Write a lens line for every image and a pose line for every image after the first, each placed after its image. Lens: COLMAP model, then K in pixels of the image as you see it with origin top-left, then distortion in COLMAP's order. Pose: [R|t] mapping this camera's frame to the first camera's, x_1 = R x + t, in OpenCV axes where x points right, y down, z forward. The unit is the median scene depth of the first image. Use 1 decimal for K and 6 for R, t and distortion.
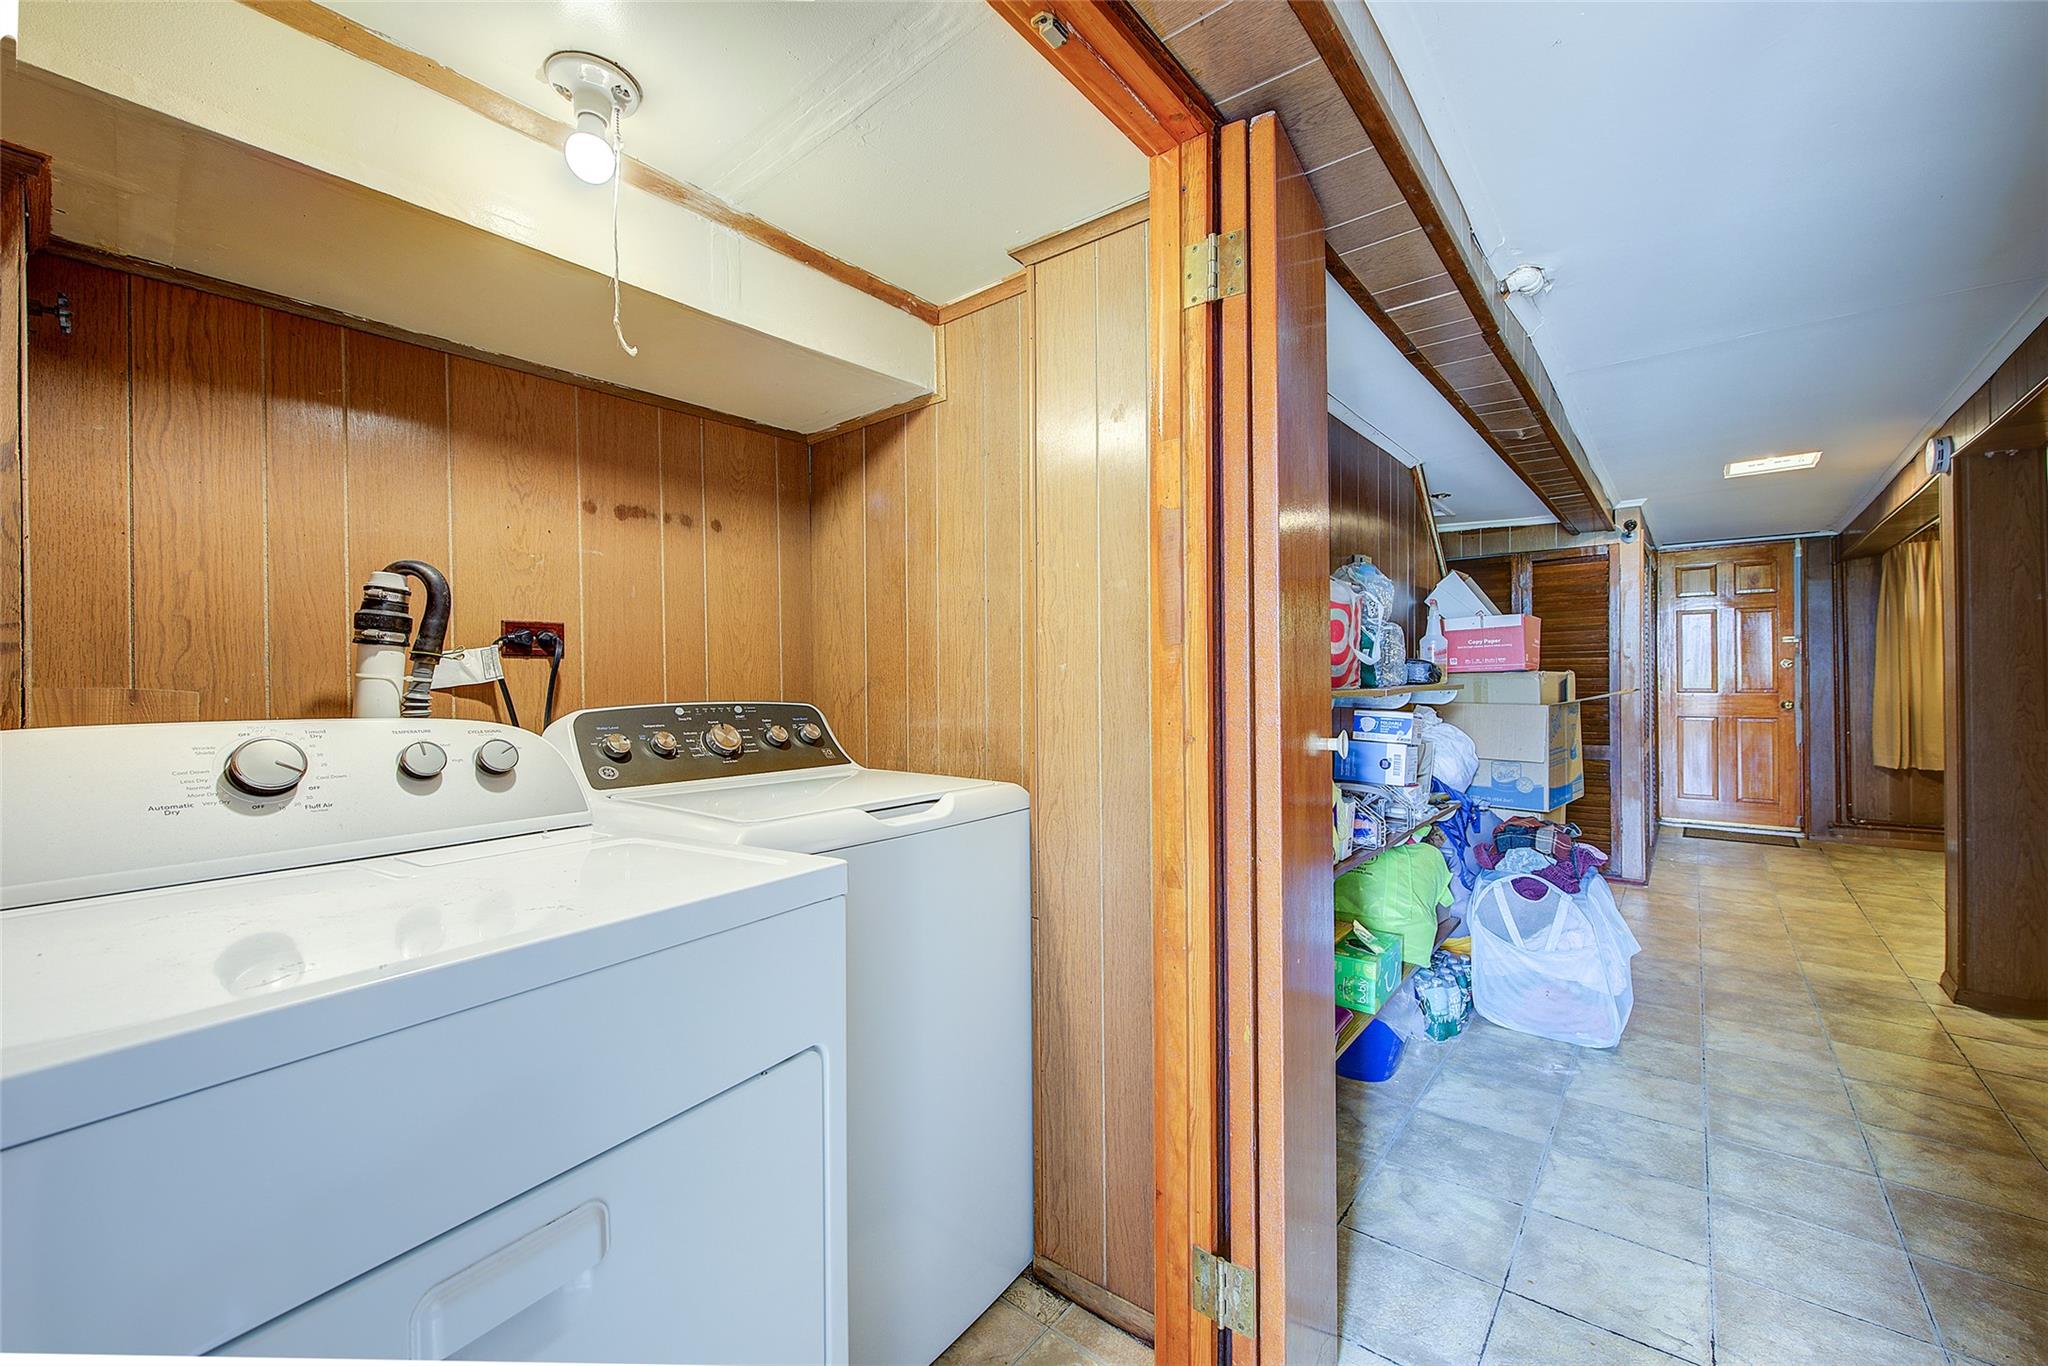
lens RADIAL K [[811.5, 0, 1029.5], [0, 811.5, 676.1], [0, 0, 1]] dist [0.002691, -0.002950]
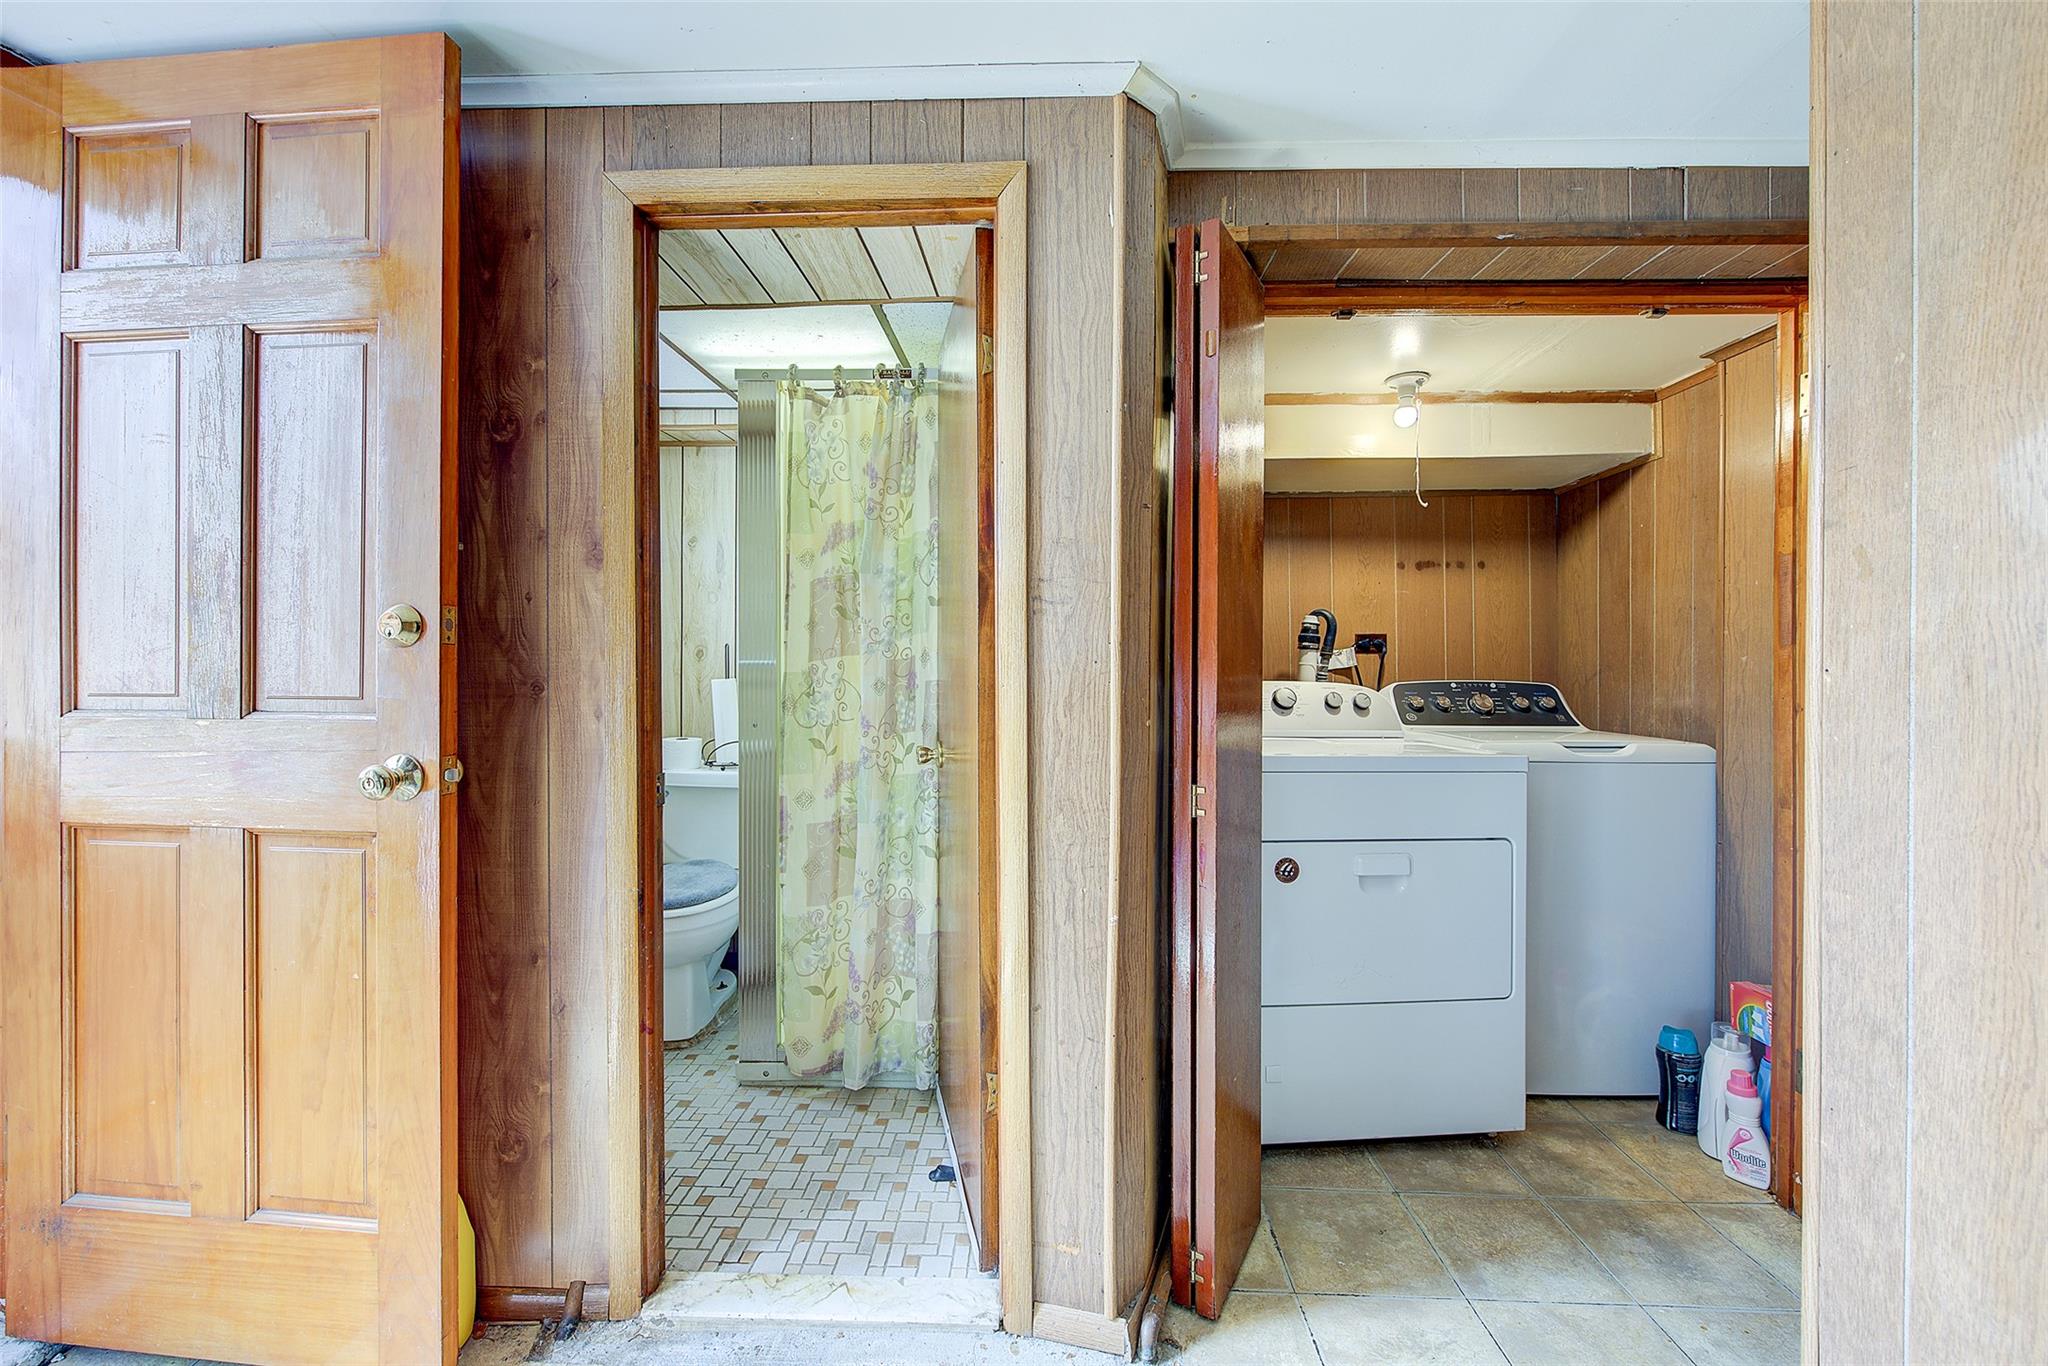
lens RADIAL K [[811.5, 0, 1023.8], [0, 811.5, 666.1], [0, 0, 1]] dist [0.002691, -0.002950]
pose [[0.605483, 0.007125, -0.795826, 0.369172], [-0.002744, 0.999973, 0.006865, -0.004750], [0.795853, -0.001973, 0.605486, -0.725706]]
